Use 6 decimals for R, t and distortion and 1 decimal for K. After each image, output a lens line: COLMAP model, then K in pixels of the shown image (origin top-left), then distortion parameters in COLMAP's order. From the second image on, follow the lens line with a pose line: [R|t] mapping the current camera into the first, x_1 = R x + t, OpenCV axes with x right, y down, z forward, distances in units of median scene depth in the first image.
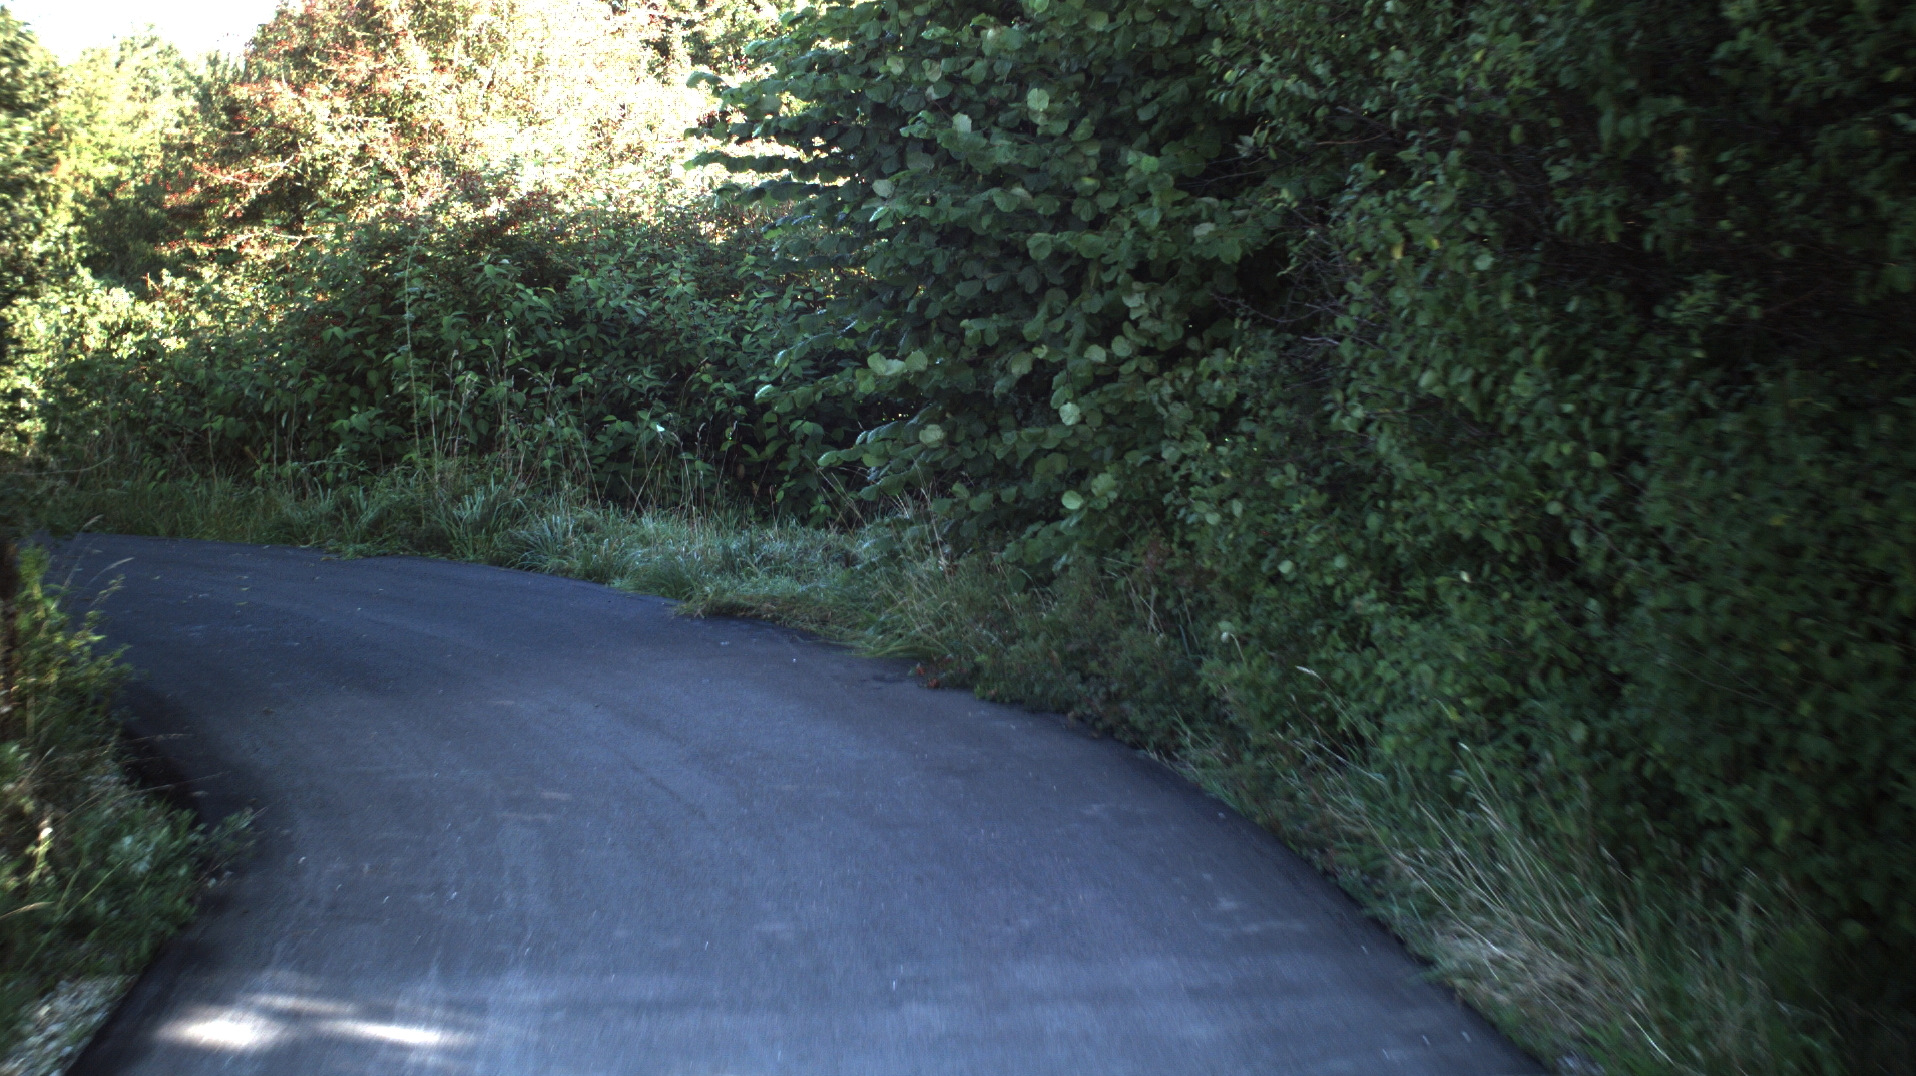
lens RADIAL K [[4567.1, 0, 958.0], [0, 4567.1, 538.0], [0, 0, 1]] dist [-0.364097, 1.089994]
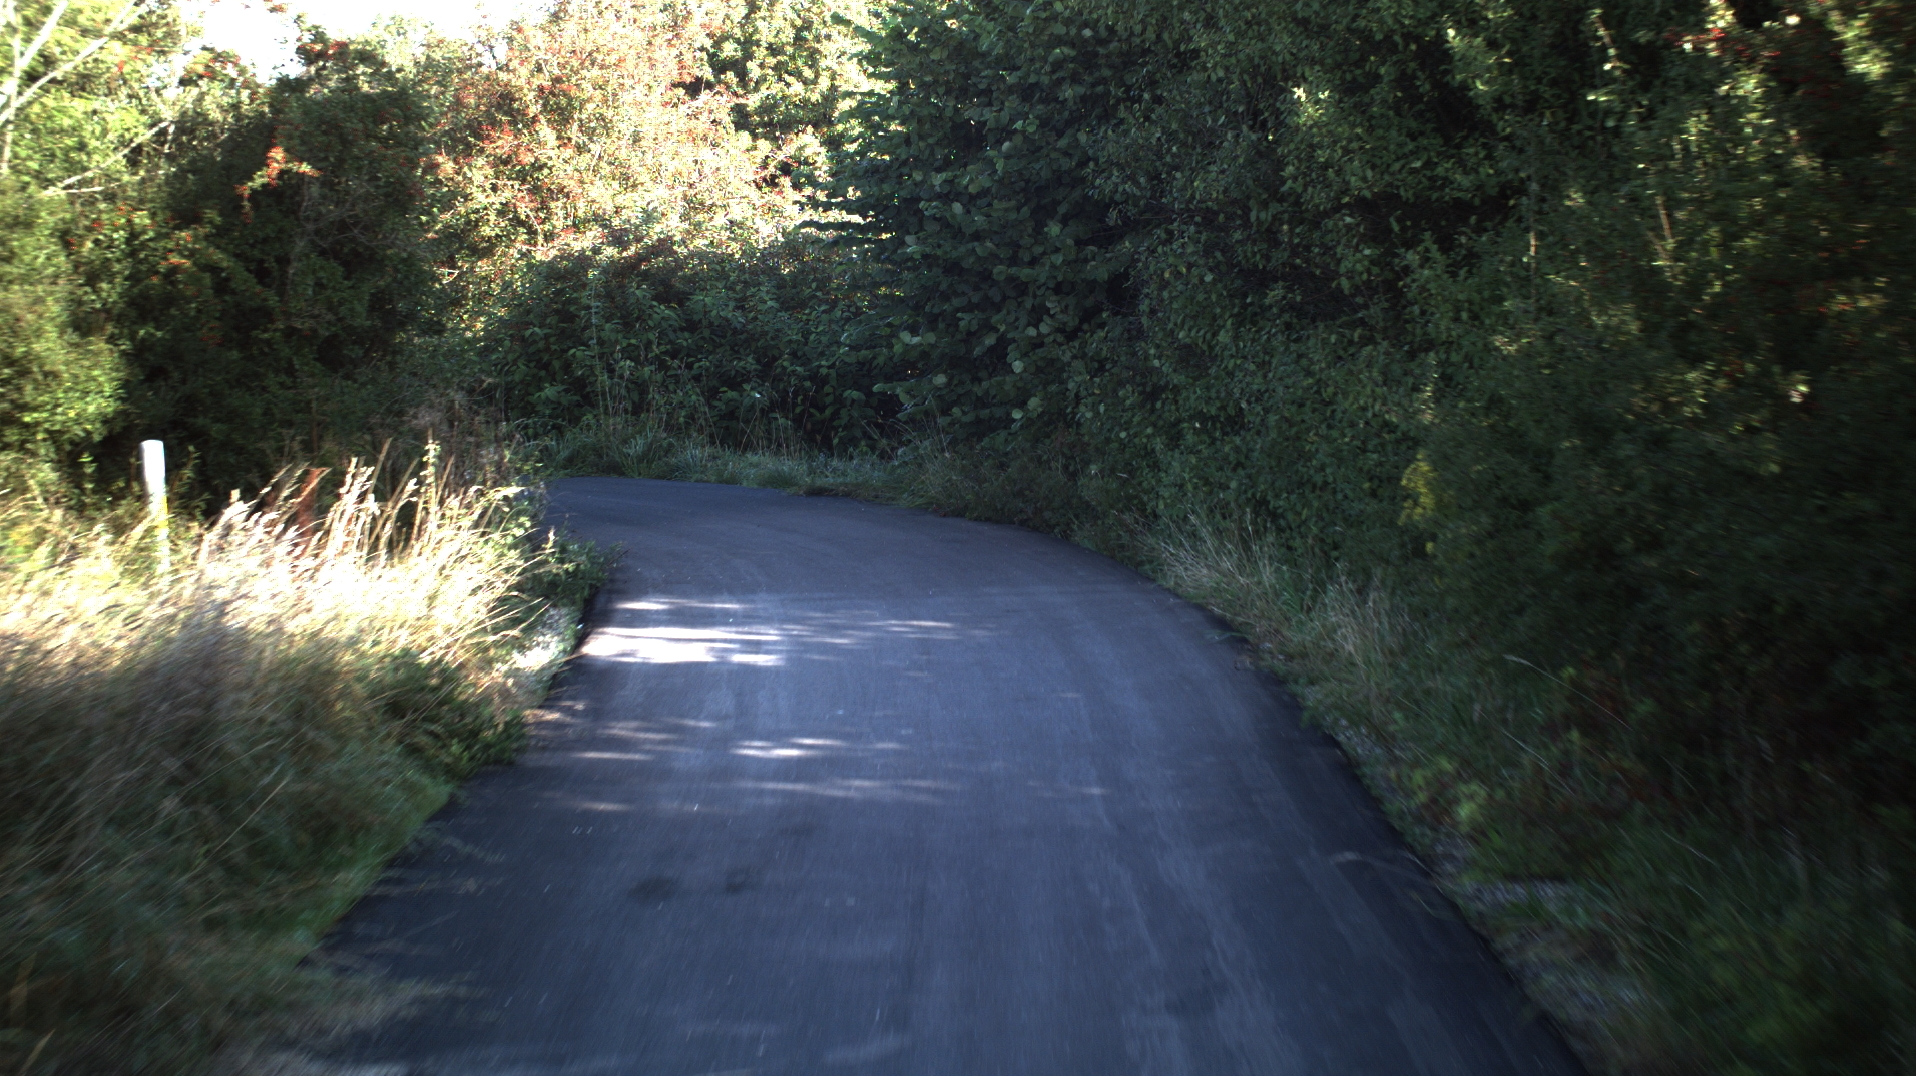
lens RADIAL K [[4608.1, 0, 958.0], [0, 4608.1, 538.0], [0, 0, 1]] dist [-0.393997, 0.331475]
pose [[0.999991, -0.003845, 0.001895, -0.001700], [0.003860, 0.999962, -0.007790, 0.033726], [-0.001865, 0.007797, 0.999968, -0.505133]]
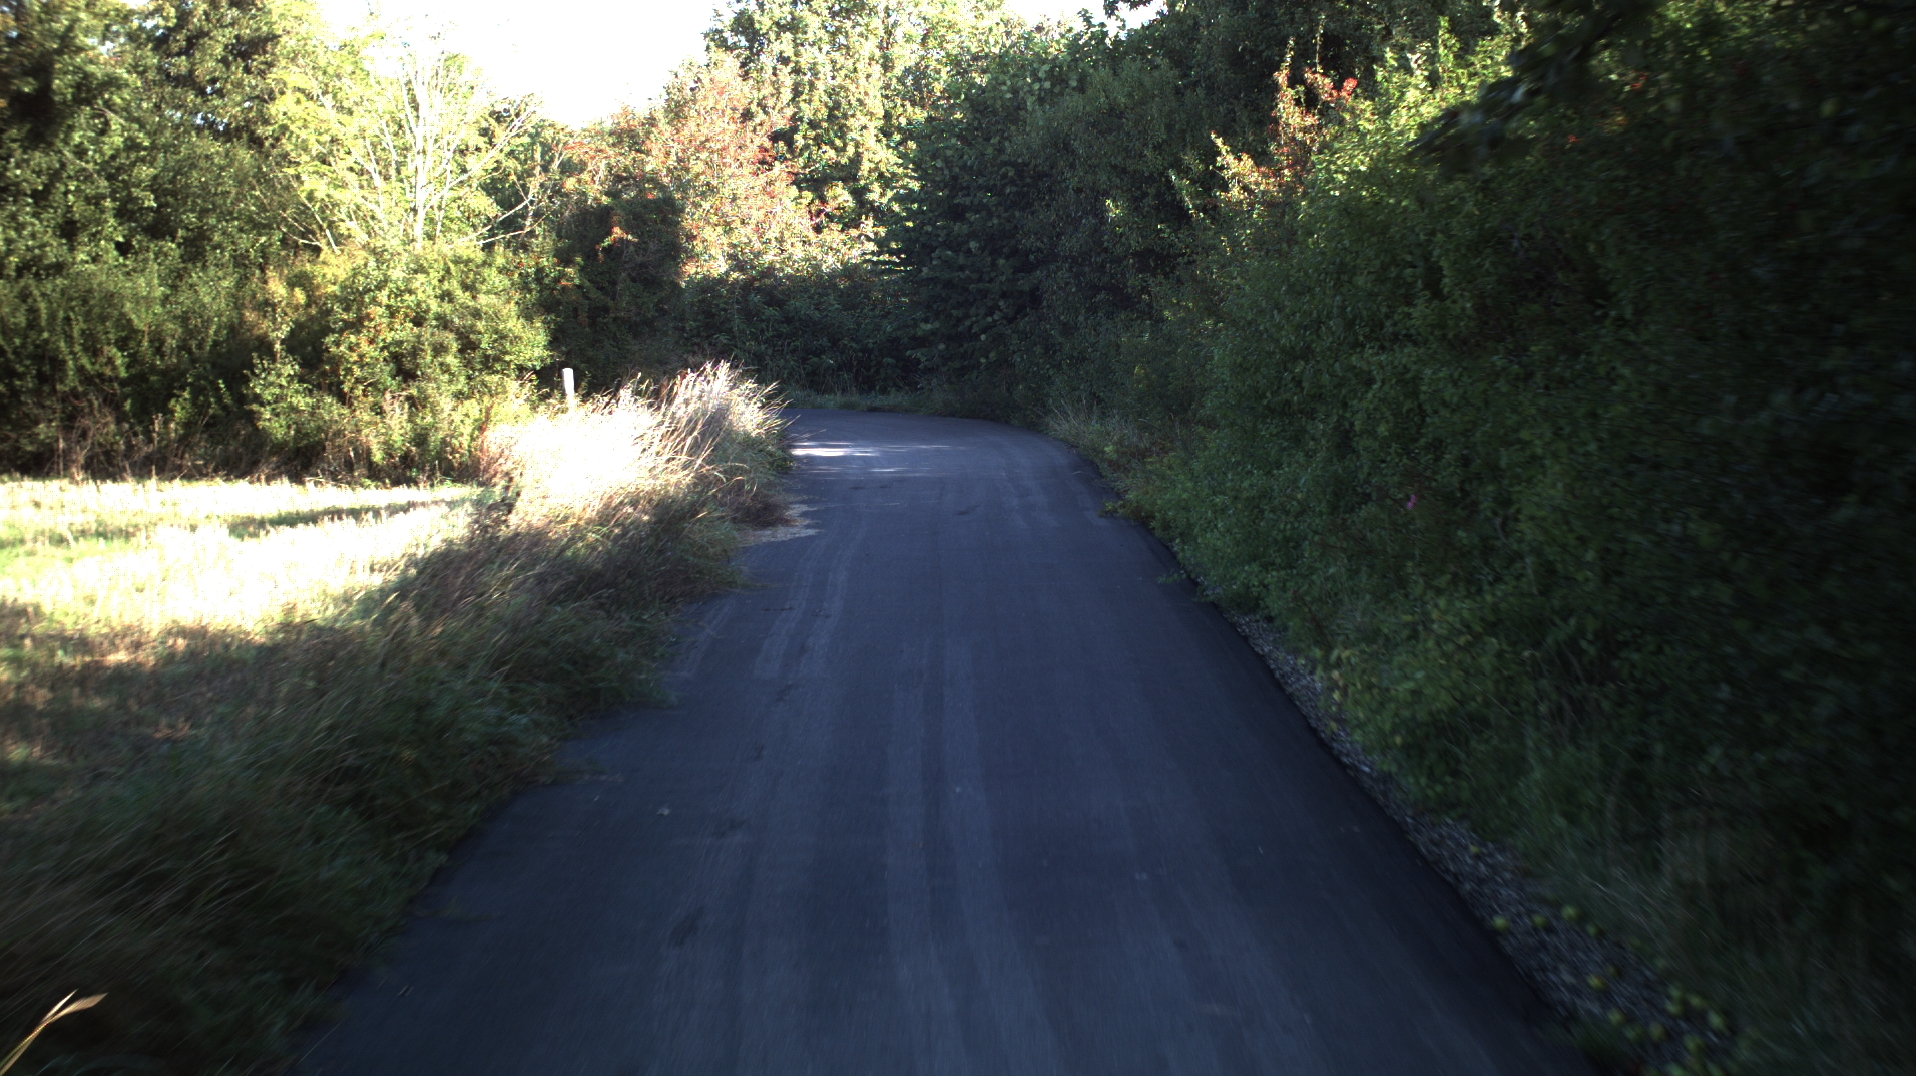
lens RADIAL K [[4567.1, 0, 958.0], [0, 4567.1, 538.0], [0, 0, 1]] dist [-0.364097, 1.089994]
pose [[0.999947, -0.009174, 0.004573, -0.006639], [0.009220, 0.999907, -0.010036, 0.096249], [-0.004481, 0.010078, 0.999939, -1.475221]]
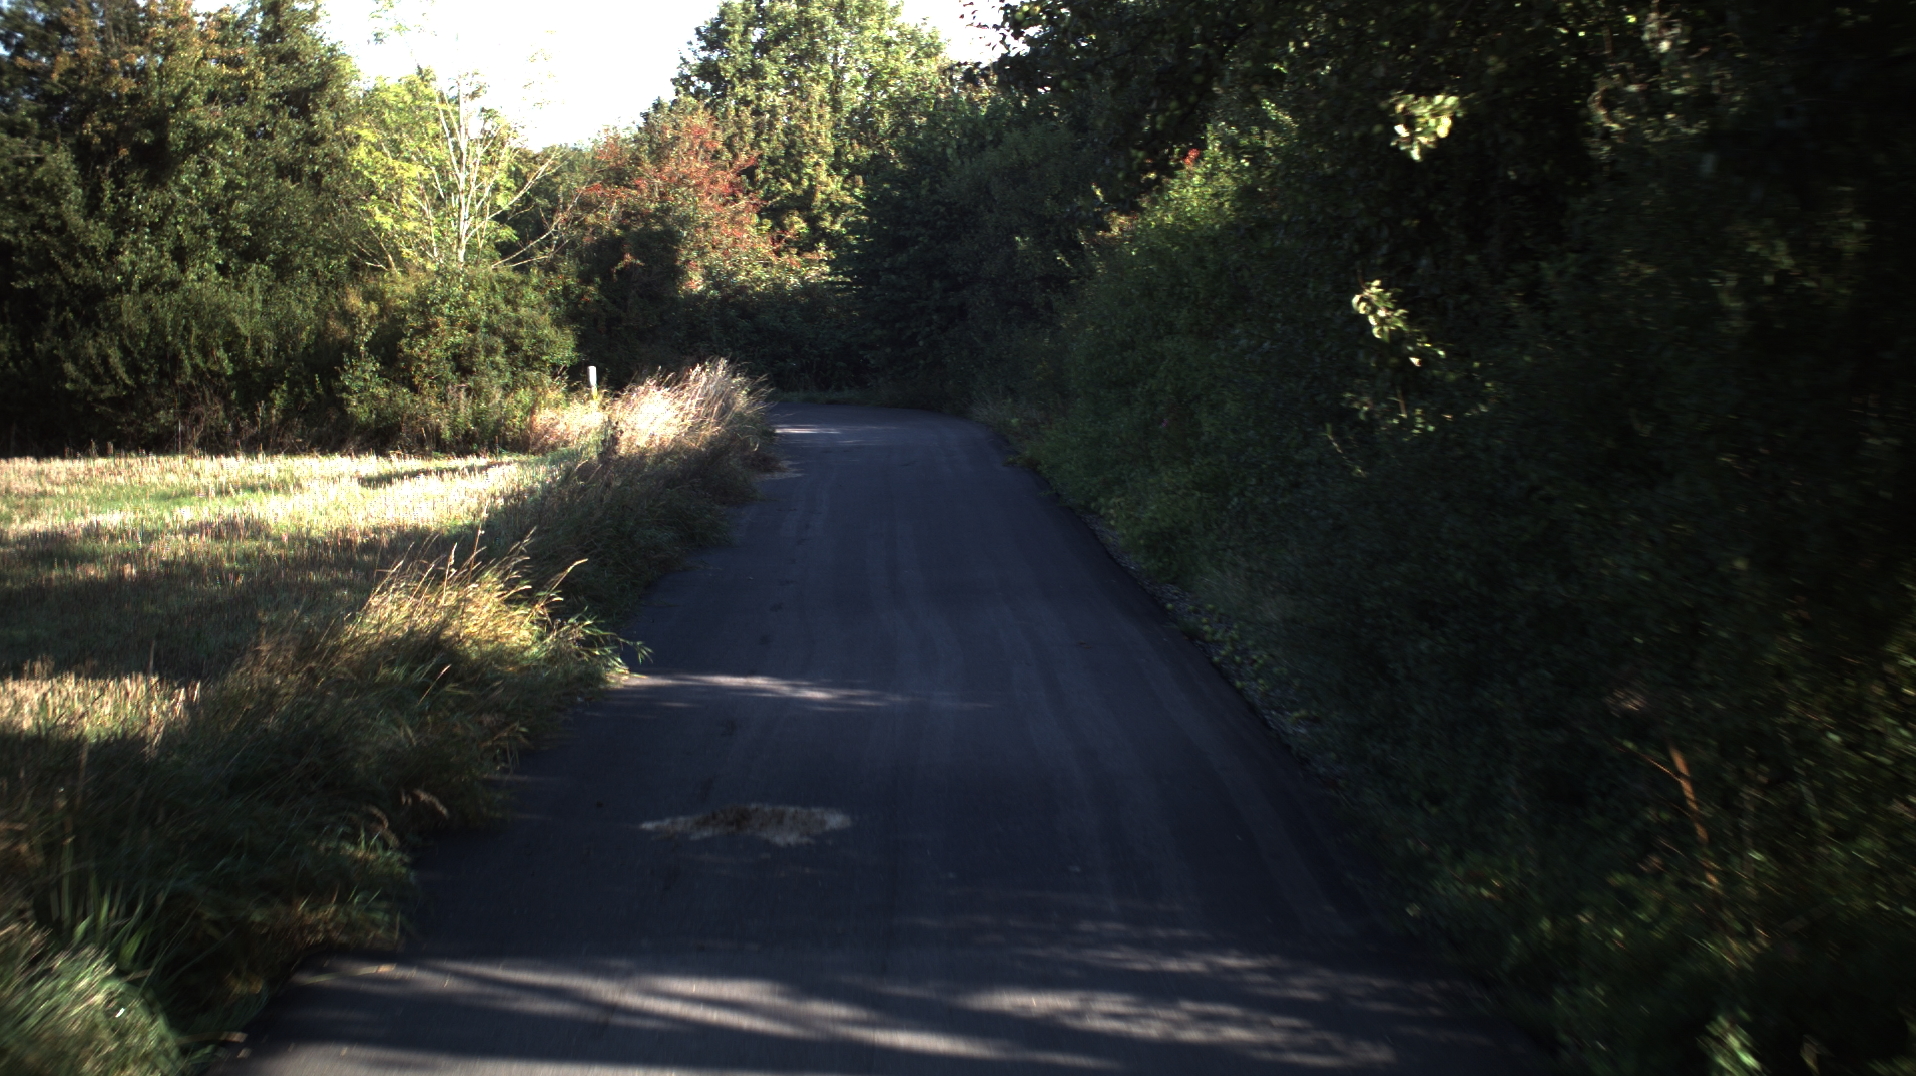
lens RADIAL K [[4511.0, 0, 958.0], [0, 4511.0, 538.0], [0, 0, 1]] dist [-0.280573, 0.920516]
pose [[0.999800, -0.008024, 0.018332, -0.011304], [0.008266, 0.999879, -0.013150, 0.127443], [-0.018225, 0.013299, 0.999745, -1.937718]]
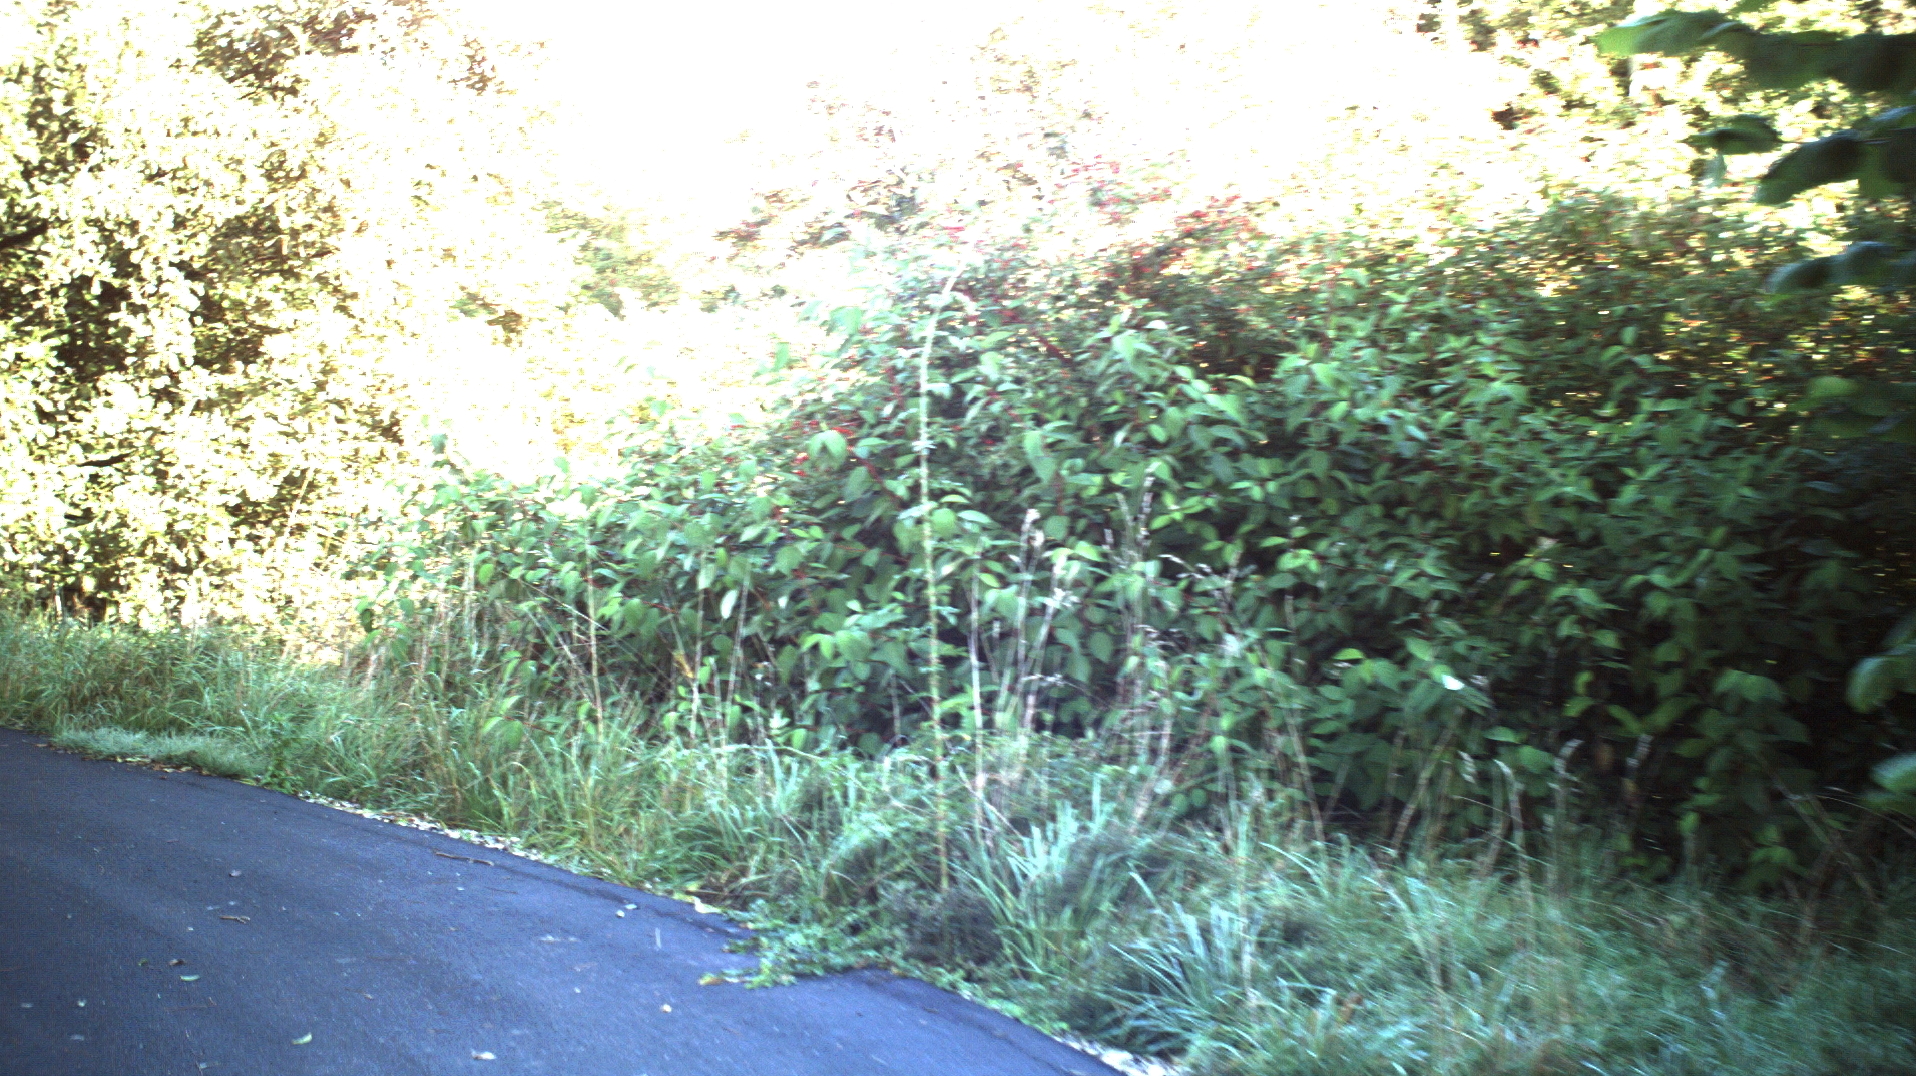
lens RADIAL K [[4648.7, 0, 958.0], [0, 4648.7, 538.0], [0, 0, 1]] dist [-0.419272, 0.199404]
pose [[0.986579, 0.026037, -0.161193, -0.036551], [-0.027398, 0.999605, -0.006227, -0.033368], [0.160967, 0.010560, 0.986903, 0.483573]]
